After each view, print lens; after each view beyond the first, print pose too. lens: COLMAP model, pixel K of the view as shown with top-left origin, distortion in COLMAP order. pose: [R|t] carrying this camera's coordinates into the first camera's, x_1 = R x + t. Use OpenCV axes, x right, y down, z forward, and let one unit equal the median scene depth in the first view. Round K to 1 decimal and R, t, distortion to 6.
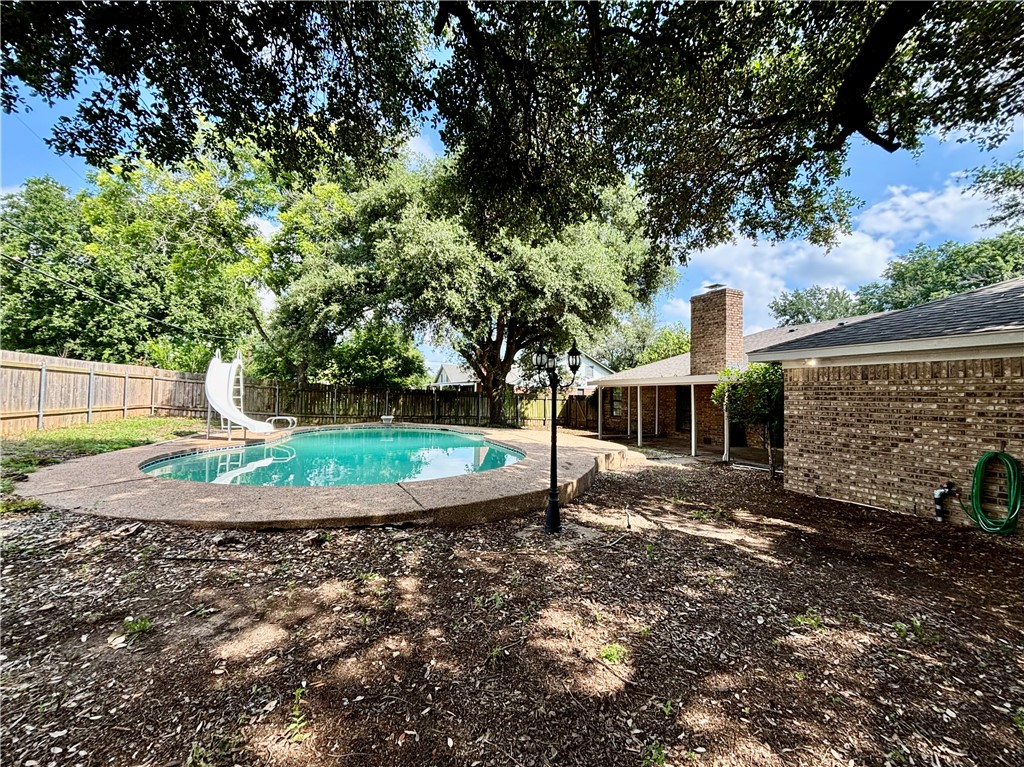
lens RADIAL K [[411.6, 0, 502.1], [0, 411.6, 383.6], [0, 0, 1]] dist [-0.001046, -0.000117]
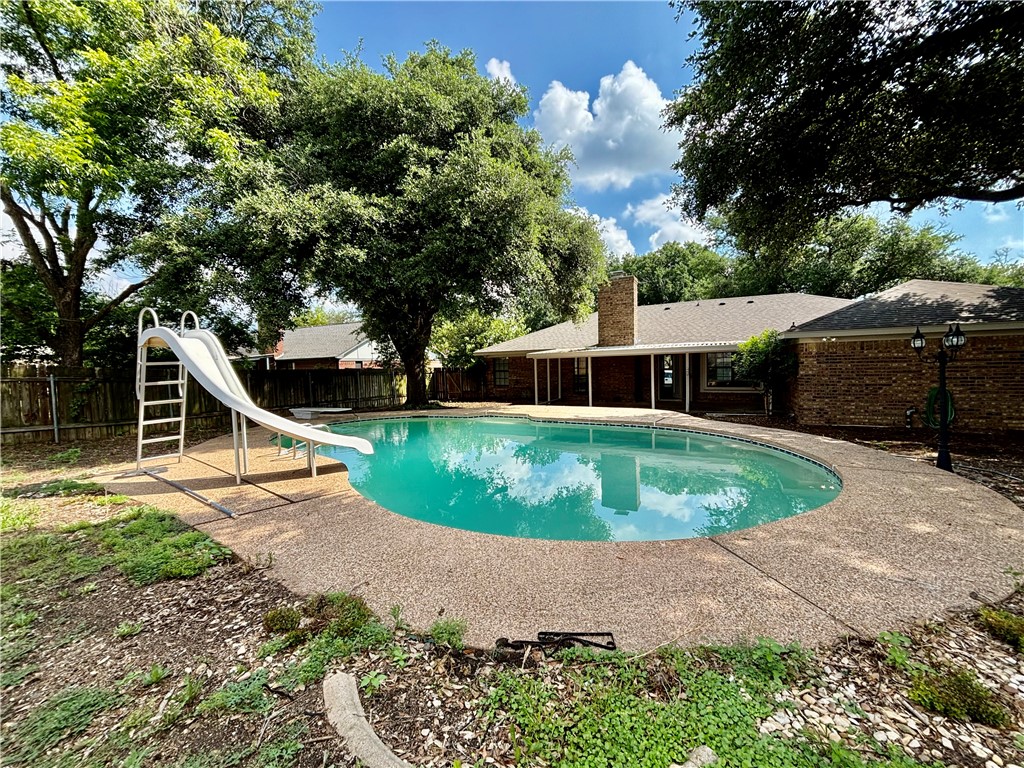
lens RADIAL K [[411.6, 0, 502.1], [0, 411.6, 384.1], [0, 0, 1]] dist [-0.001046, -0.000117]
pose [[0.779949, -0.068769, 0.622054, -1.143405], [0.022220, 0.996361, 0.082289, -0.036785], [-0.625449, -0.050359, 0.778638, 0.561515]]
